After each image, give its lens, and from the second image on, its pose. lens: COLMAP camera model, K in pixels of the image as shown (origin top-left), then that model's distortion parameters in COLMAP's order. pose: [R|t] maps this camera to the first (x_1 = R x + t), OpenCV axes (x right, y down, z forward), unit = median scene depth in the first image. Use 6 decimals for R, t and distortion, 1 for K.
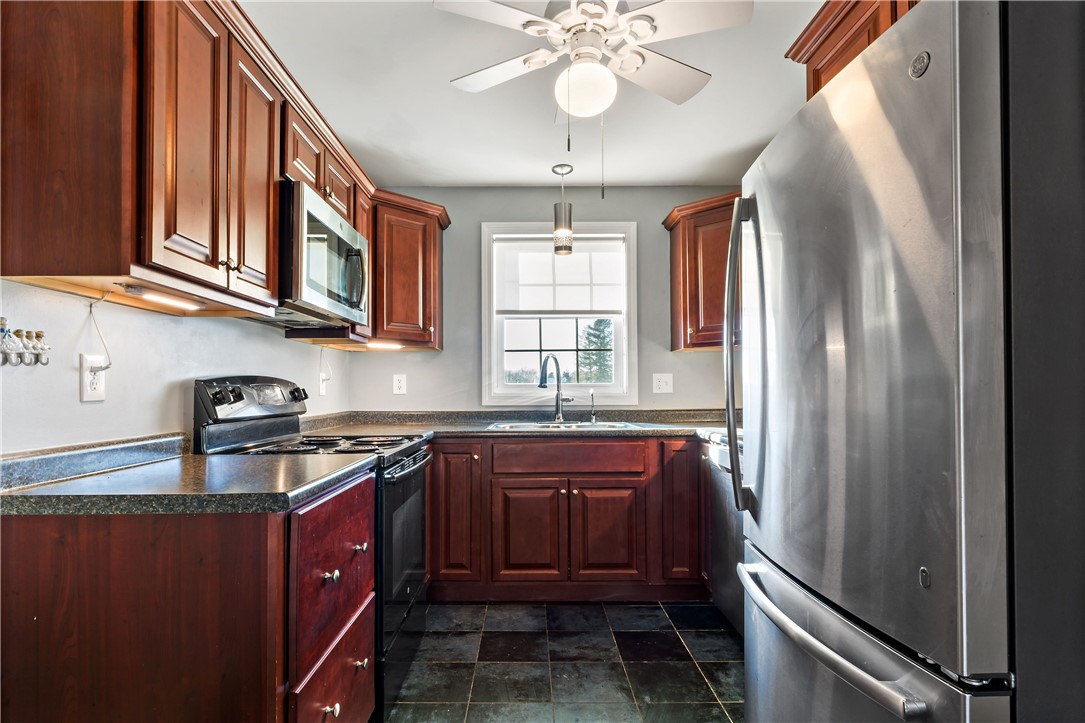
lens RADIAL K [[567.2, 0, 527.5], [0, 567.2, 380.5], [0, 0, 1]] dist [-0.004786, -0.001296]
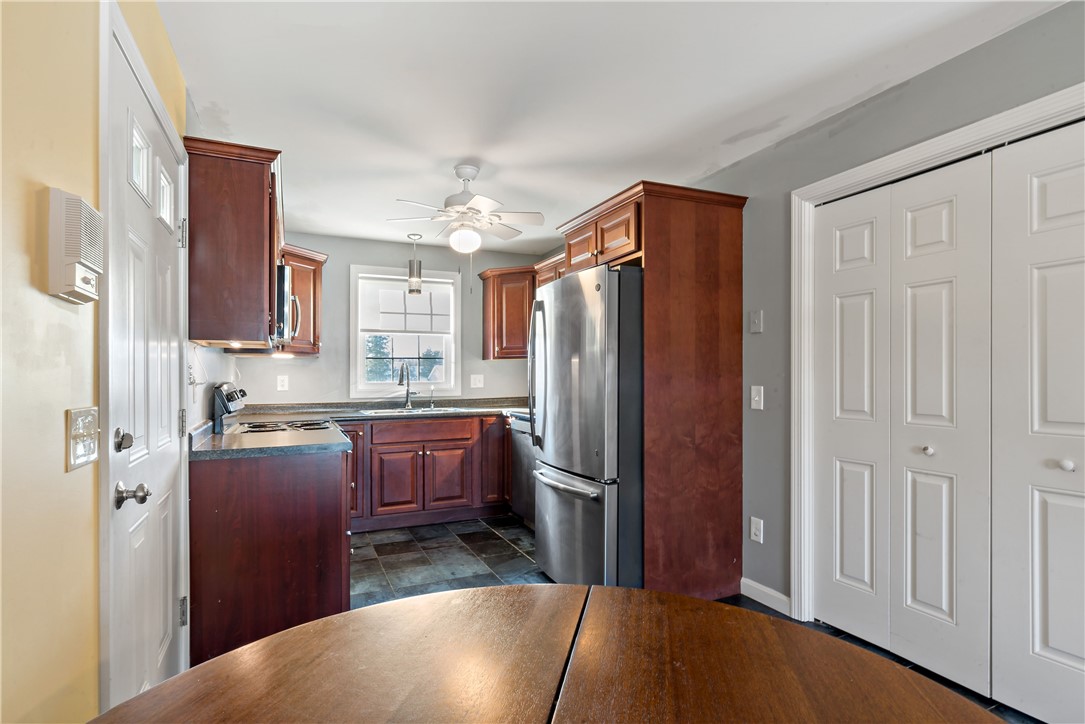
lens RADIAL K [[567.2, 0, 562.1], [0, 567.2, 370.3], [0, 0, 1]] dist [-0.004786, -0.001296]
pose [[0.897172, 0.005114, 0.441651, -0.305249], [-0.008253, 0.999952, 0.005187, -0.045805], [-0.441604, -0.008299, 0.897172, -0.618909]]
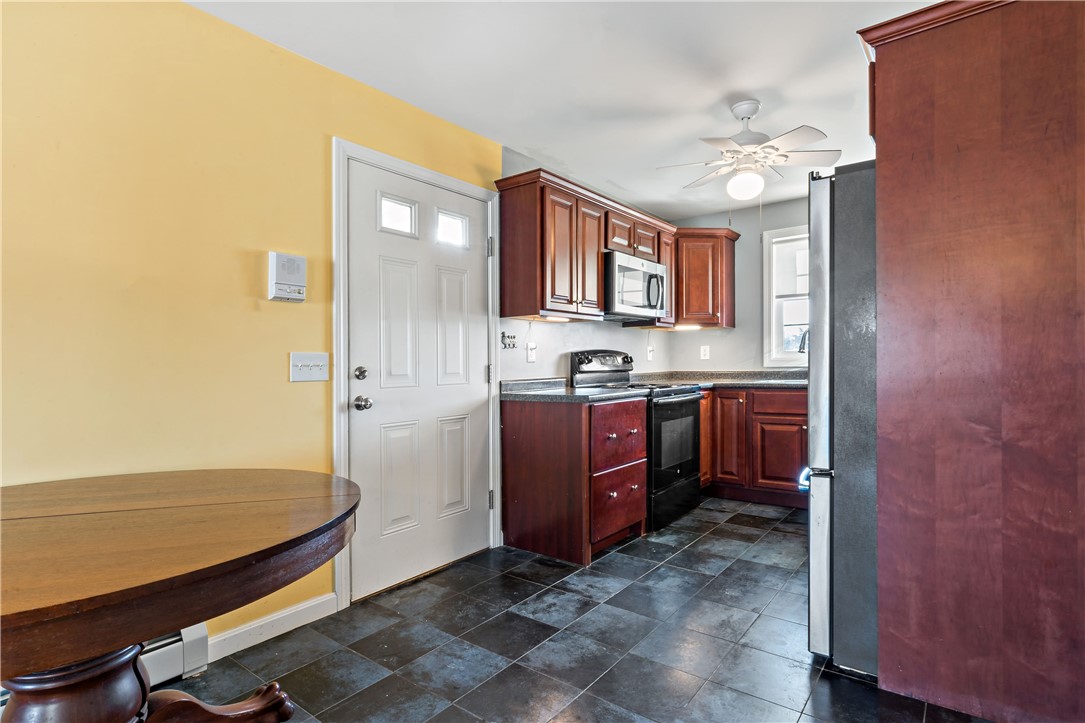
lens RADIAL K [[567.2, 0, 541.3], [0, 567.2, 355.5], [0, 0, 1]] dist [-0.004786, -0.001296]
pose [[0.784526, -0.015069, -0.619912, 0.464021], [0.021237, 0.999771, 0.002574, 0.002139], [0.619732, -0.015184, 0.784667, -0.531273]]
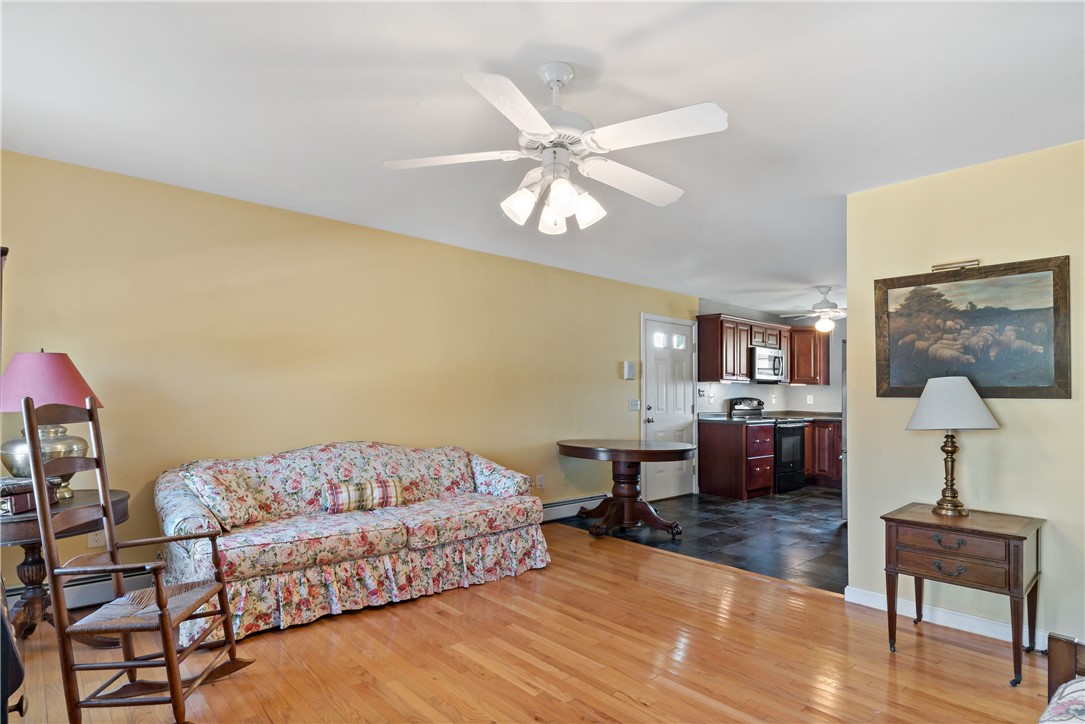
lens RADIAL K [[601.5, 0, 490.2], [0, 601.5, 352.6], [0, 0, 1]] dist [-0.011538, 0.002360]
pose [[0.623231, -0.035313, -0.781240, 1.219812], [-0.004385, 0.998806, -0.048646, -0.082383], [0.782025, 0.033743, 0.622332, -2.159497]]
